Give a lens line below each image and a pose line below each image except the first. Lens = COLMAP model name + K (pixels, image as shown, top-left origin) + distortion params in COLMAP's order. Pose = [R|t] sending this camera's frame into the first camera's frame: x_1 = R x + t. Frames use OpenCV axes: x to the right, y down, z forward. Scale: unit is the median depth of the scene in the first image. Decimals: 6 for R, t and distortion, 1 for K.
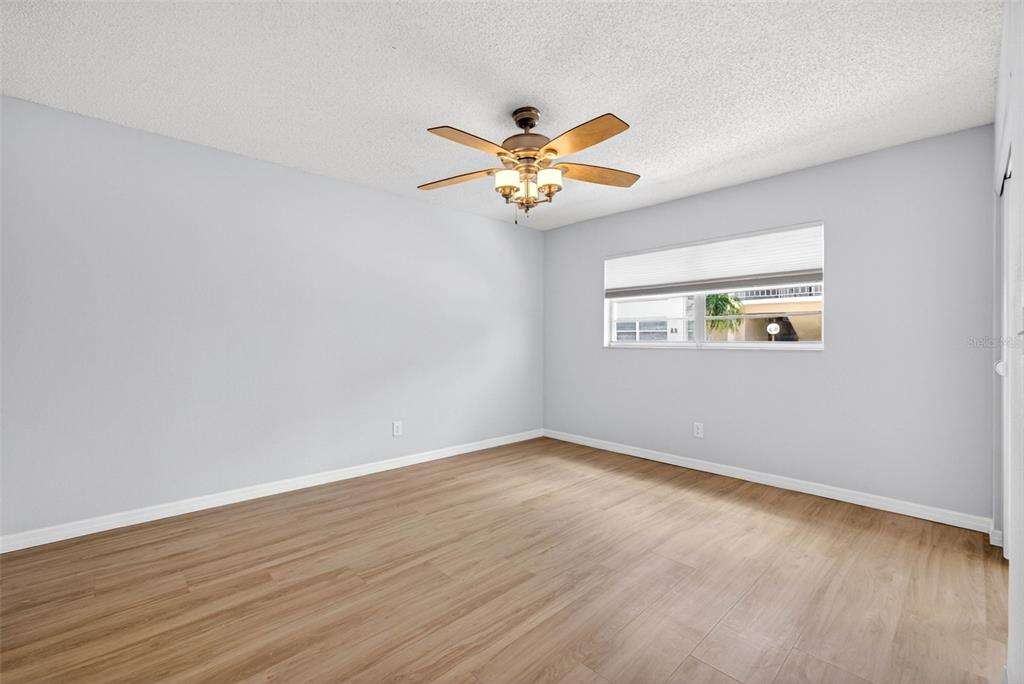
lens RADIAL K [[426.0, 0, 507.2], [0, 426.0, 335.6], [0, 0, 1]] dist [0.001181, -0.000091]
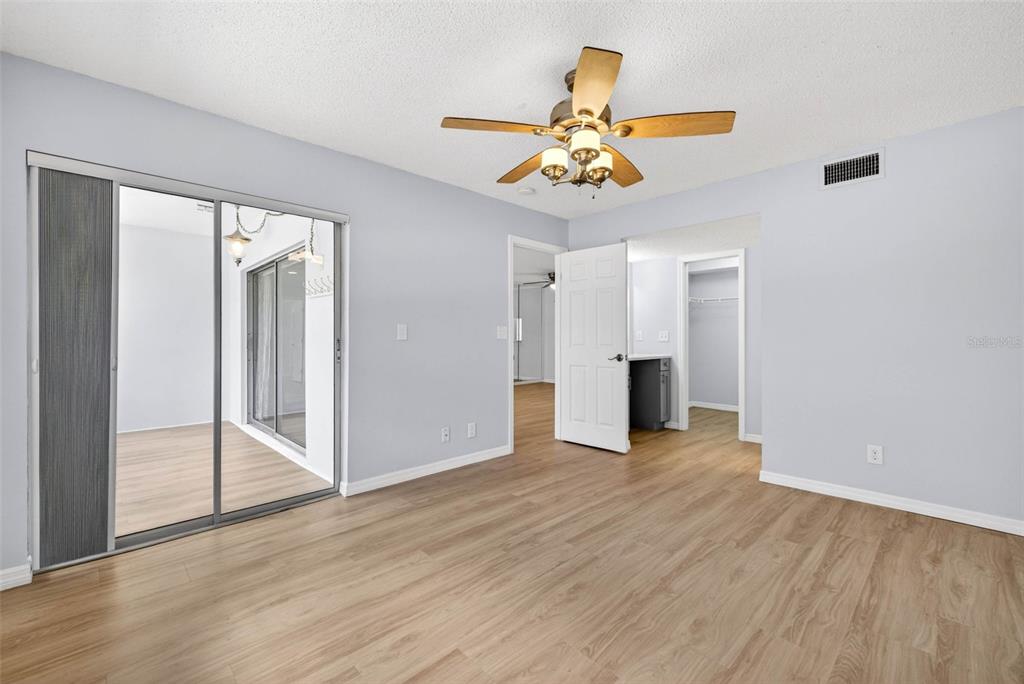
lens RADIAL K [[426.0, 0, 507.2], [0, 426.0, 335.6], [0, 0, 1]] dist [0.001181, -0.000091]
pose [[-0.999886, -0.001705, -0.014976, 0.190101], [-0.001691, 0.999998, -0.000962, 0.001756], [0.014977, -0.000936, -0.999887, 1.682666]]
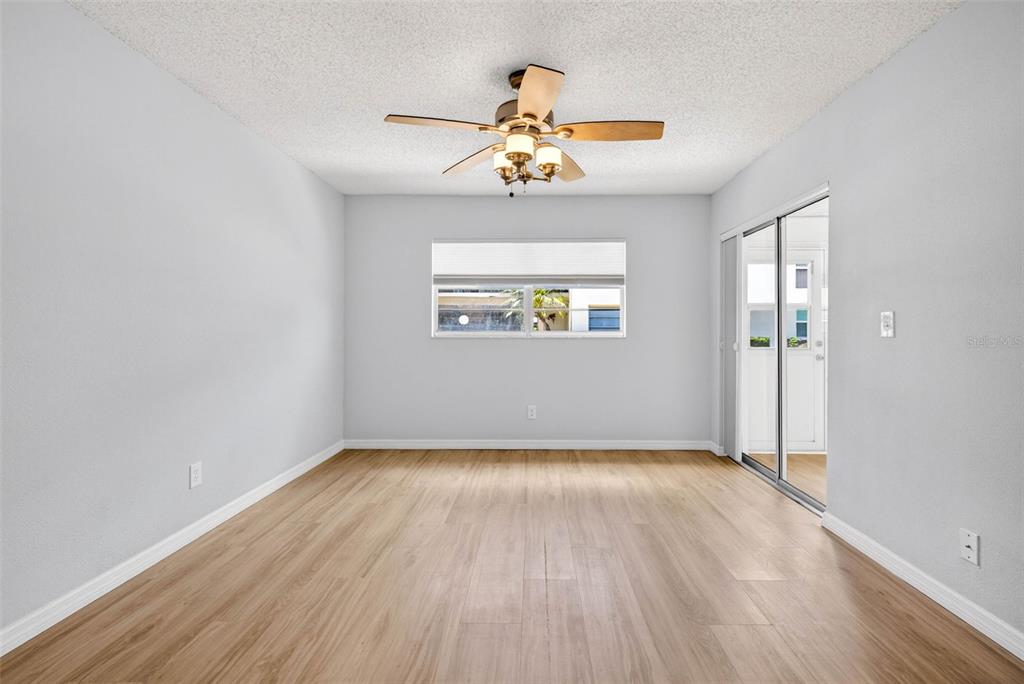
lens RADIAL K [[455.4, 0, 512.6], [0, 455.4, 326.3], [0, 0, 1]] dist [-0.000293, -0.000275]
pose [[0.704523, 0.003942, 0.709671, -0.580524], [-0.005389, 0.999985, -0.000205, 0.002688], [-0.709661, -0.003680, 0.704534, 0.307620]]
